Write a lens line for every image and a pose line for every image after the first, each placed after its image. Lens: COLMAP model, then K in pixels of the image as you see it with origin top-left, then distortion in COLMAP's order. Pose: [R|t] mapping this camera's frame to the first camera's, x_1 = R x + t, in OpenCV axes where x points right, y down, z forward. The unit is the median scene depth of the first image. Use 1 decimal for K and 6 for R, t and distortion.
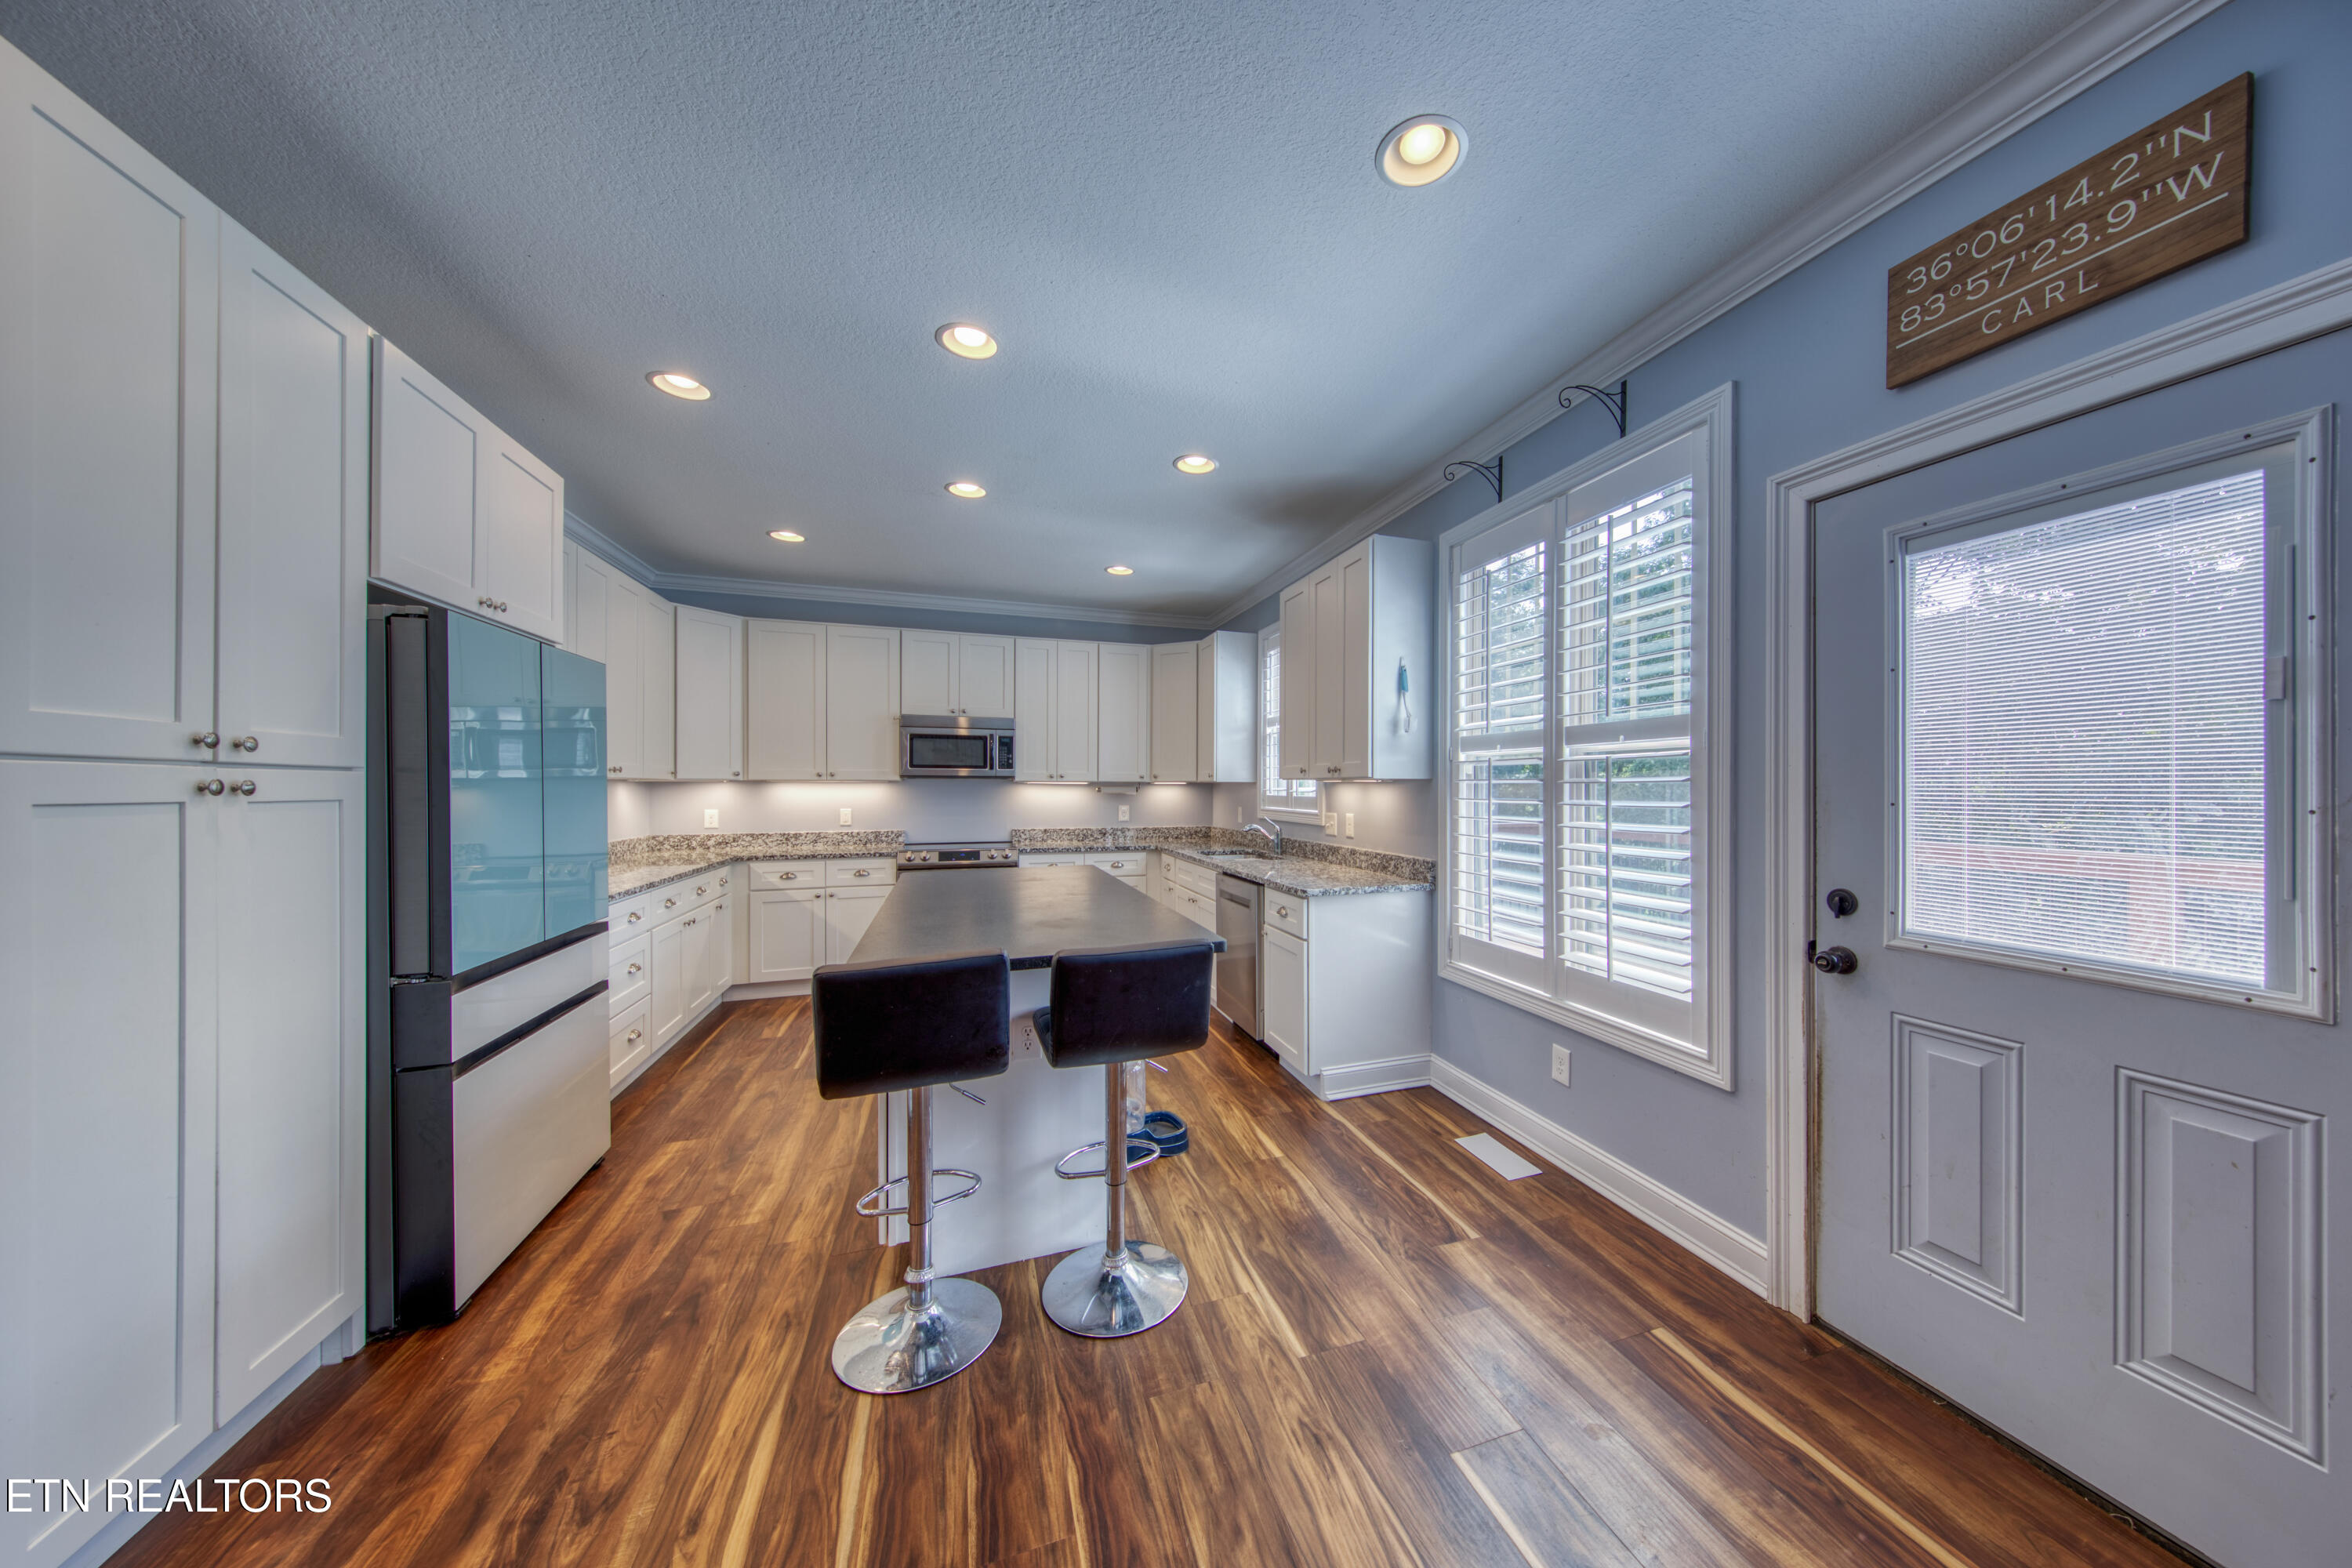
lens RADIAL K [[751.6, 0, 1214.7], [0, 751.6, 784.0], [0, 0, 1]] dist [0.022291, -0.007382]
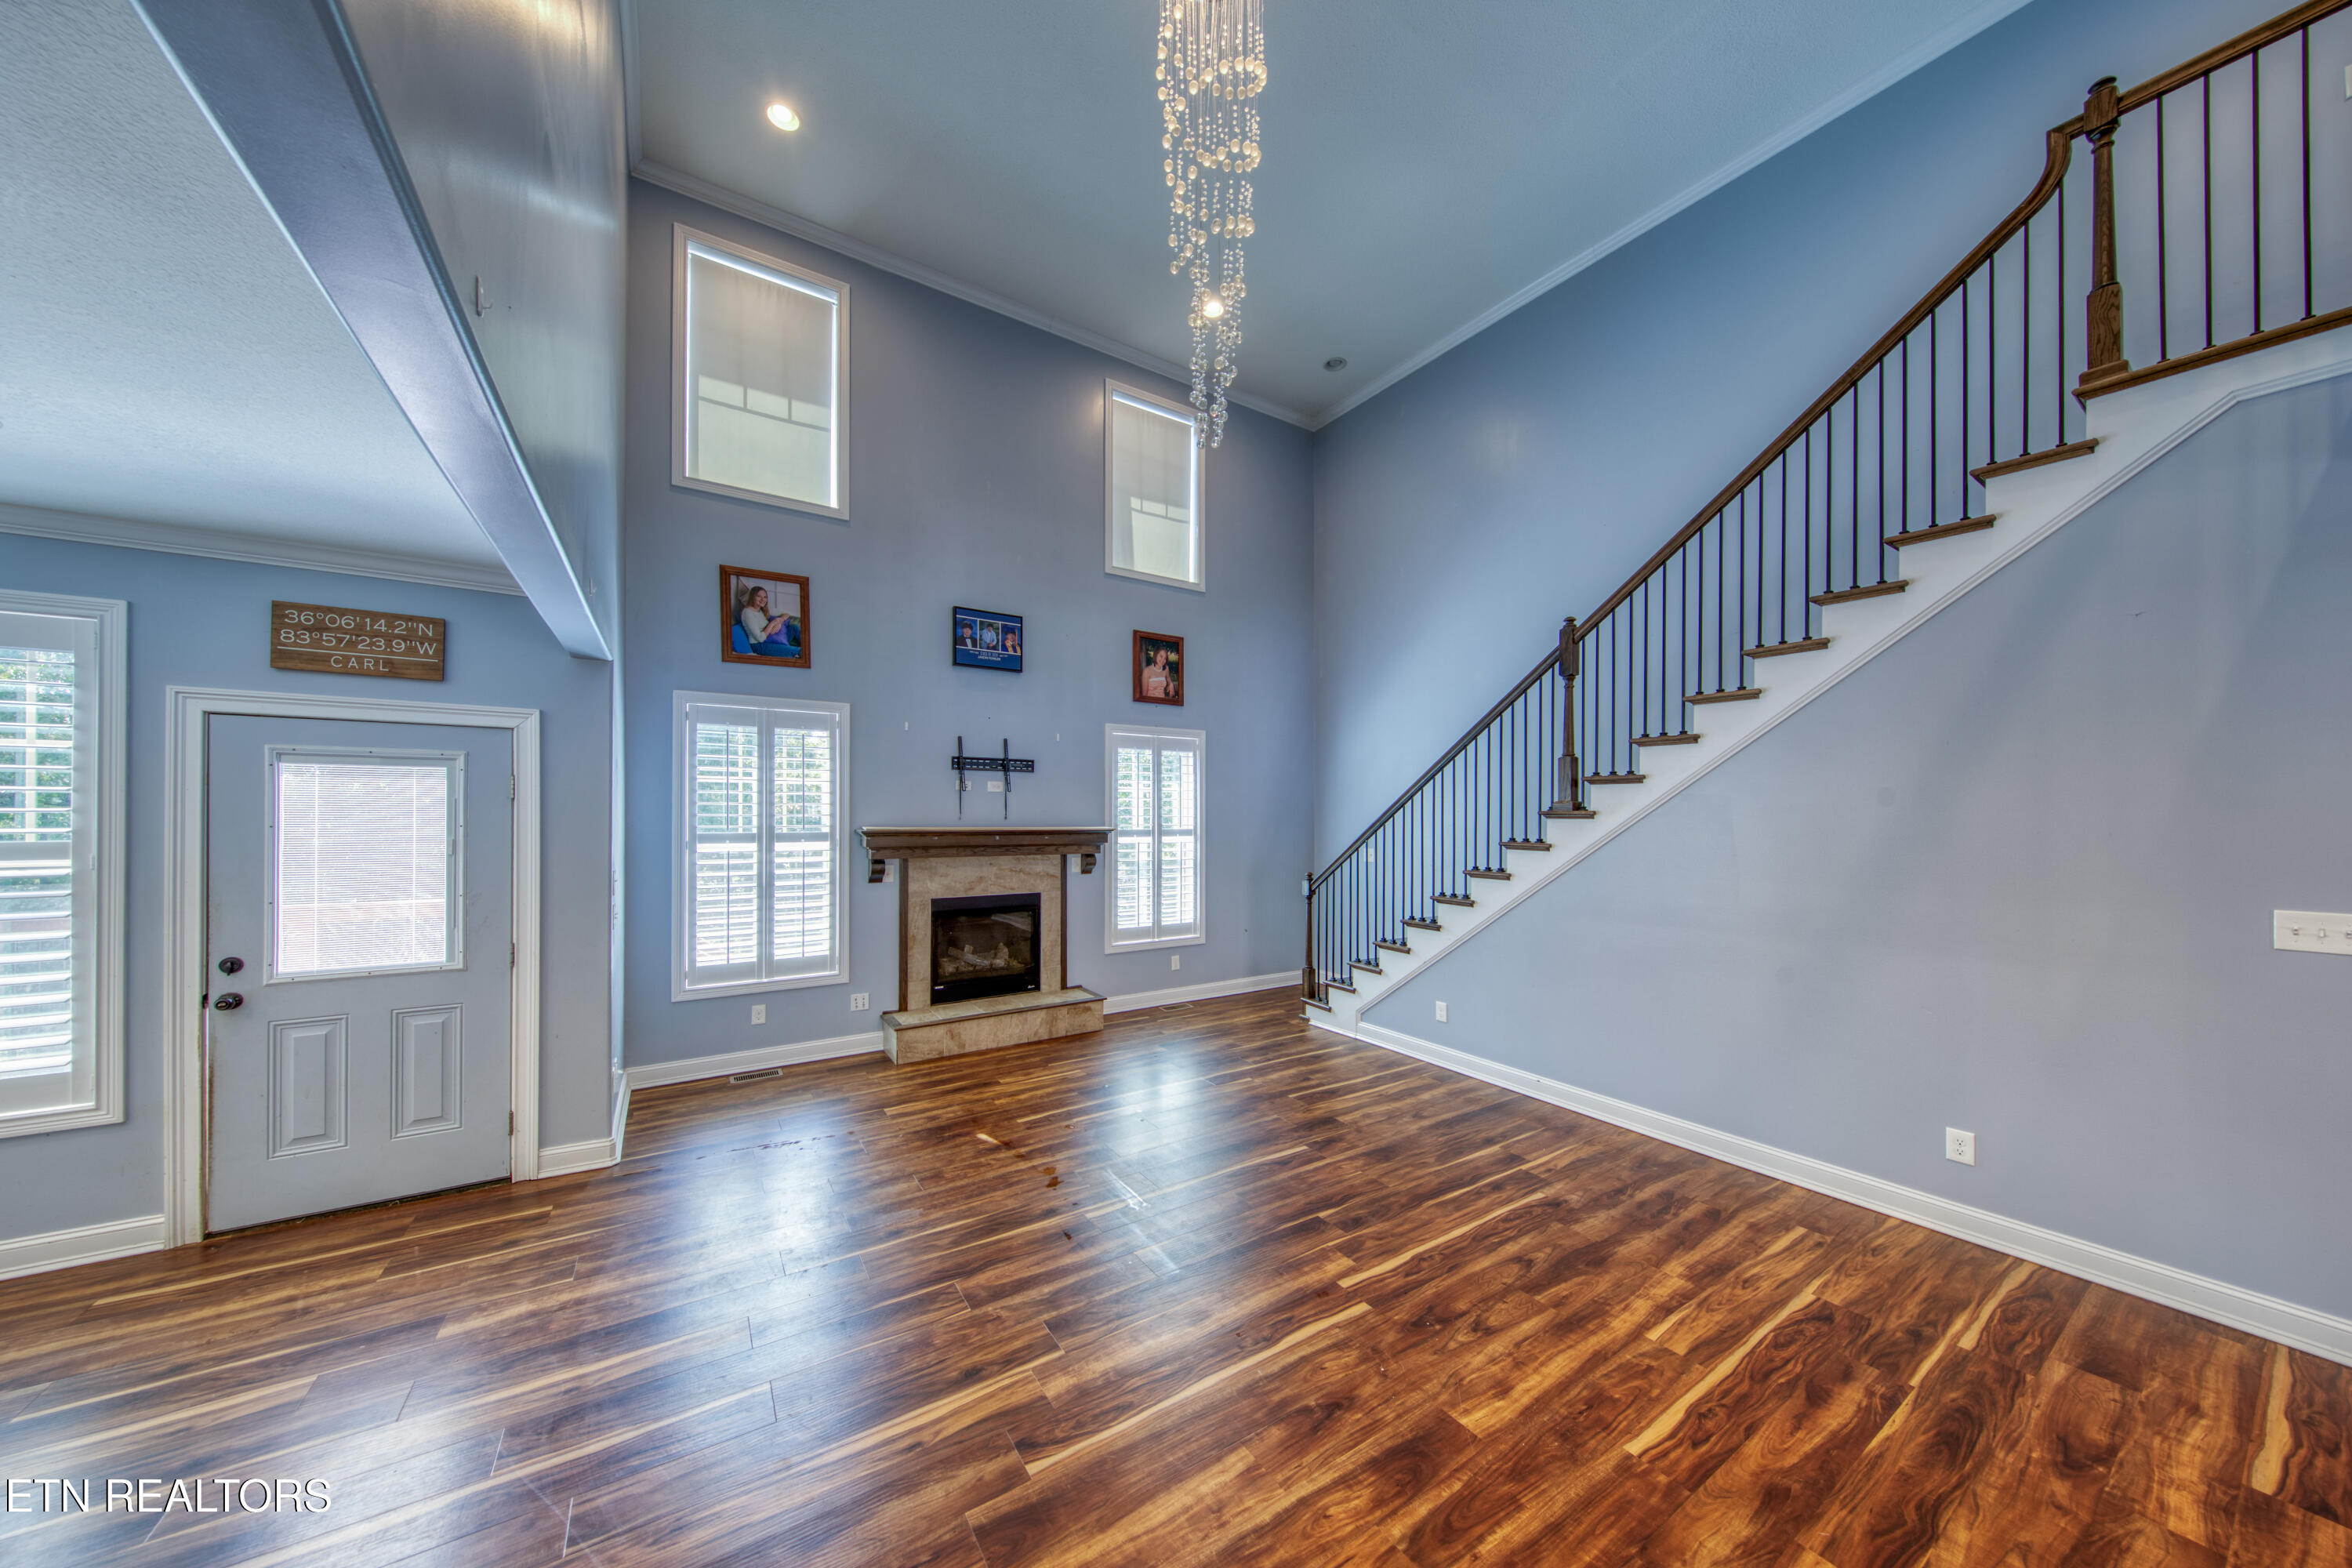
lens RADIAL K [[766.8, 0, 1188.9], [0, 766.8, 812.3], [0, 0, 1]] dist [0.006229, -0.003979]
pose [[-0.246572, 0.002141, 0.969122, -0.712494], [-0.006214, 0.999974, -0.003790, -0.100299], [-0.969105, -0.006956, -0.246552, -0.324535]]
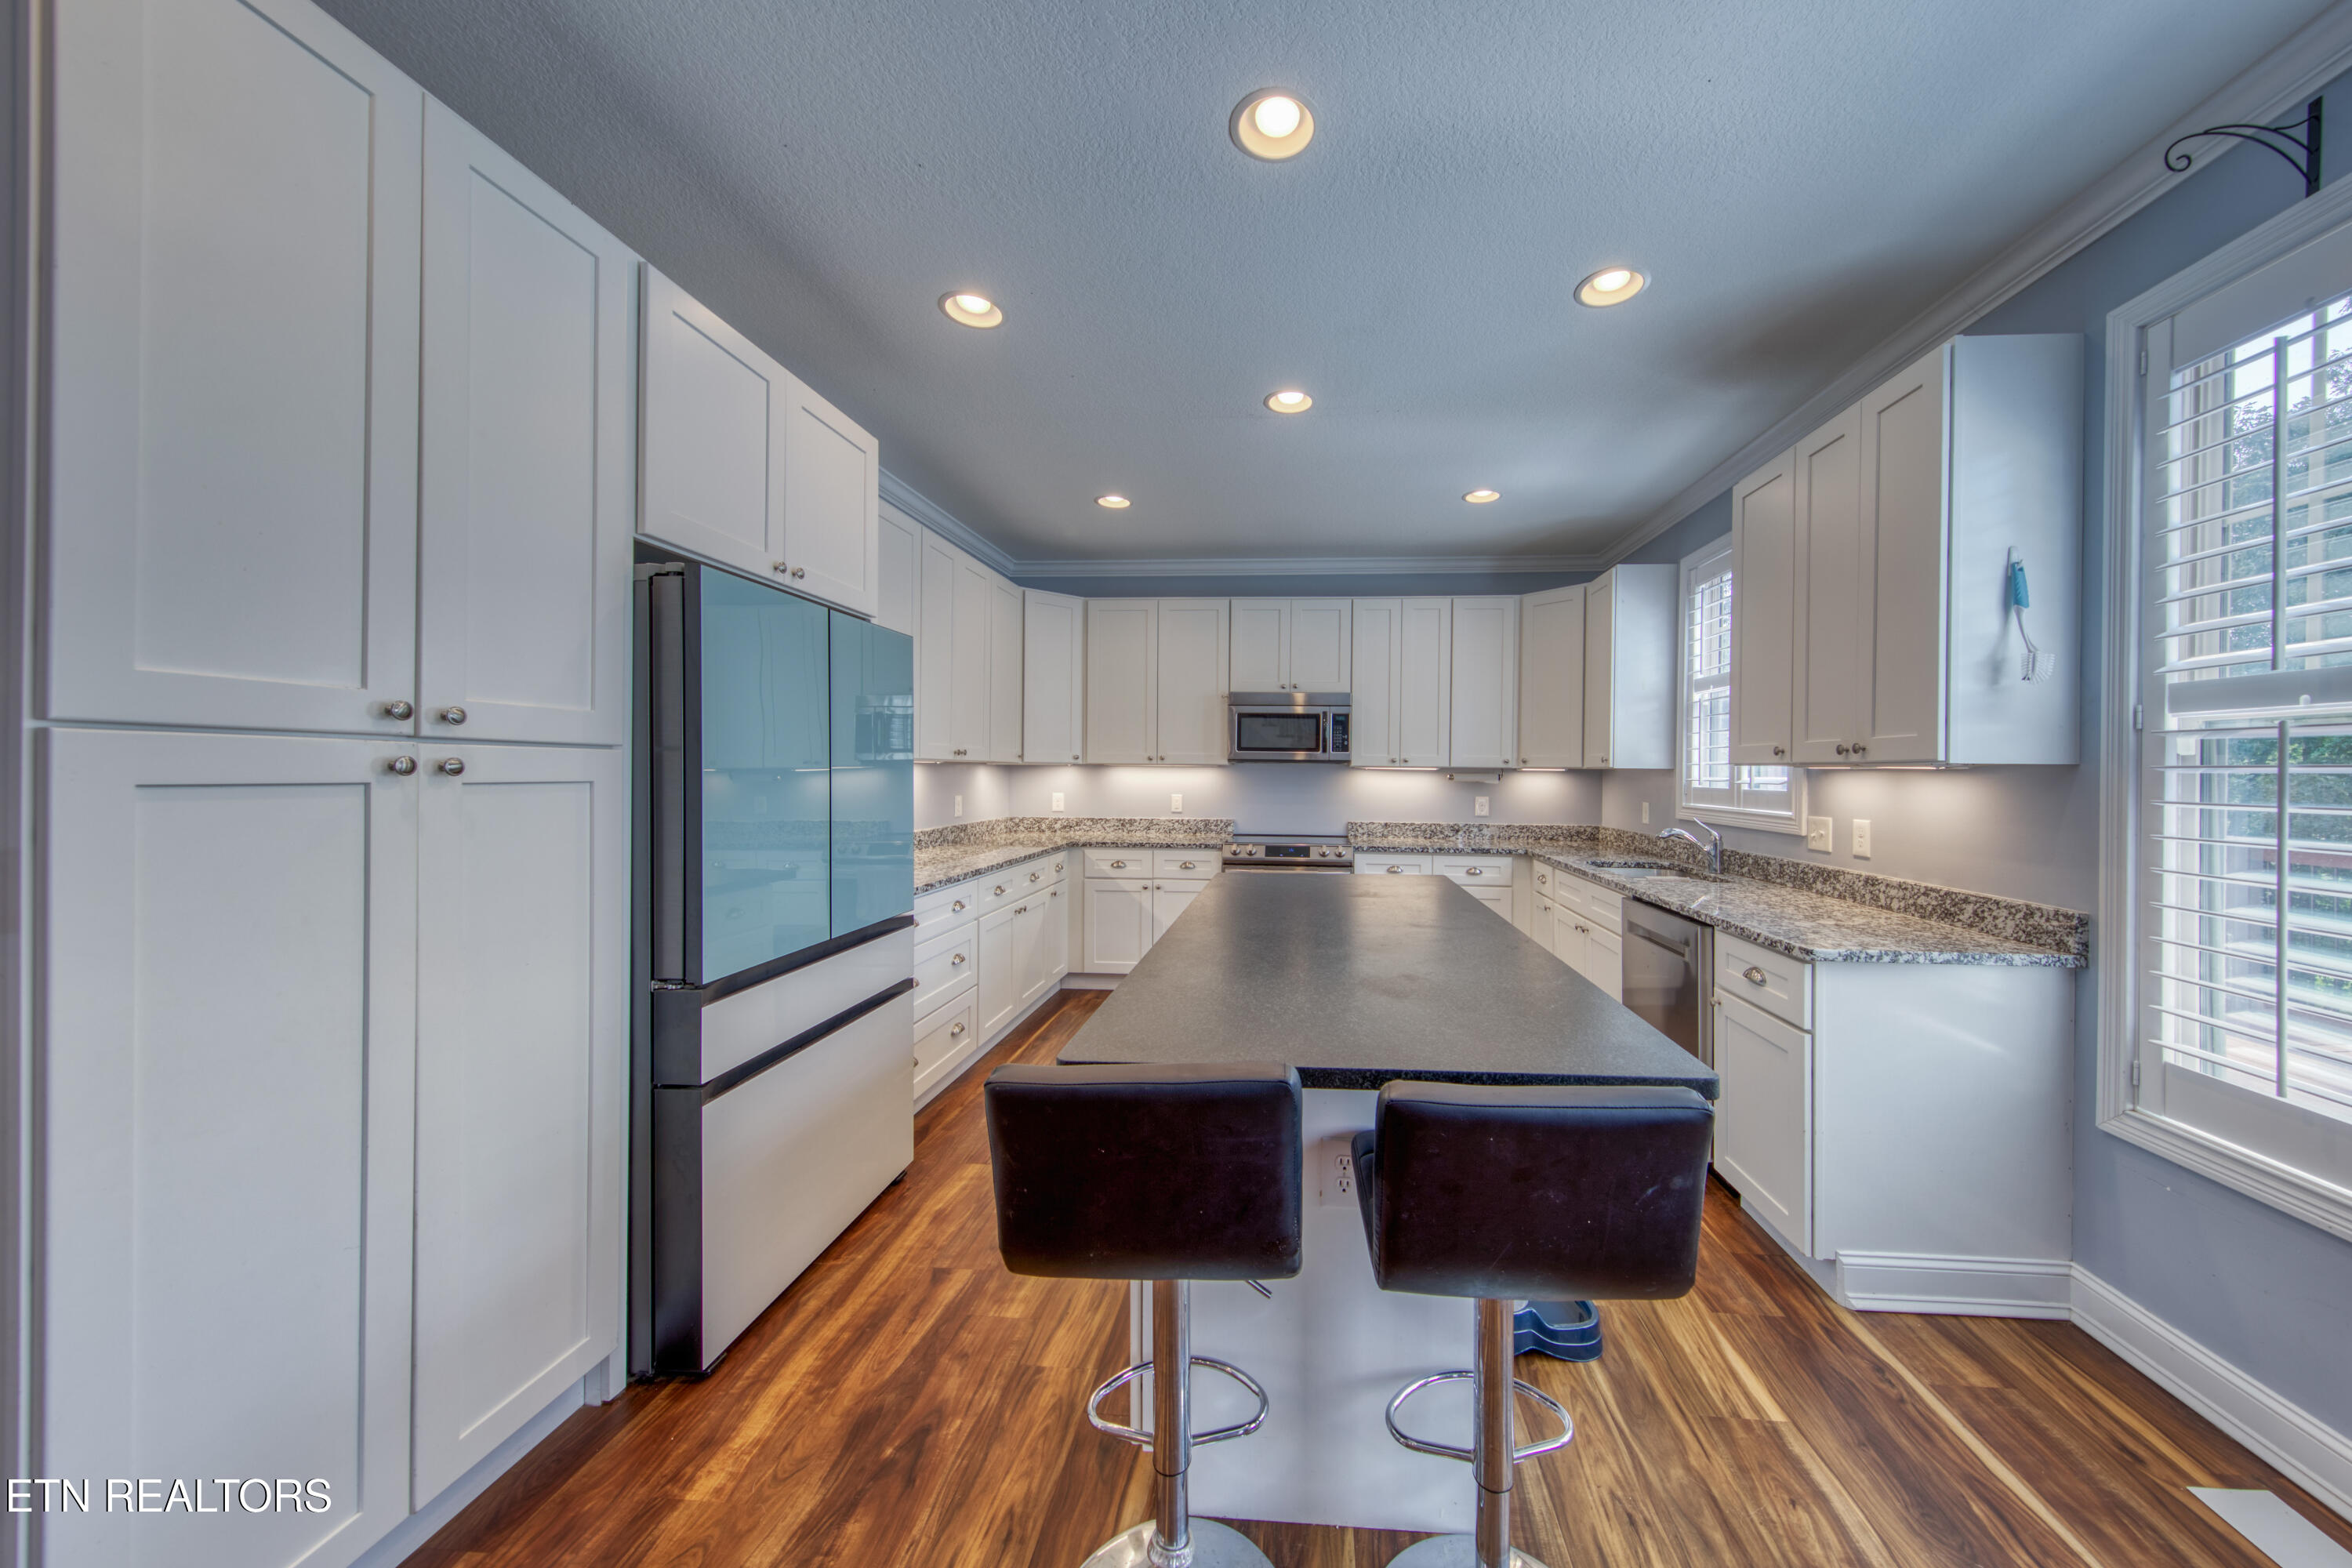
lens RADIAL K [[772.8, 0, 1247.5], [0, 772.8, 772.8], [0, 0, 1]] dist [0.011477, -0.004278]
pose [[0.919200, 0.007987, -0.393710, -0.047408], [-0.006700, 0.999967, 0.004642, 0.000814], [0.393734, -0.001629, 0.919223, 0.251588]]
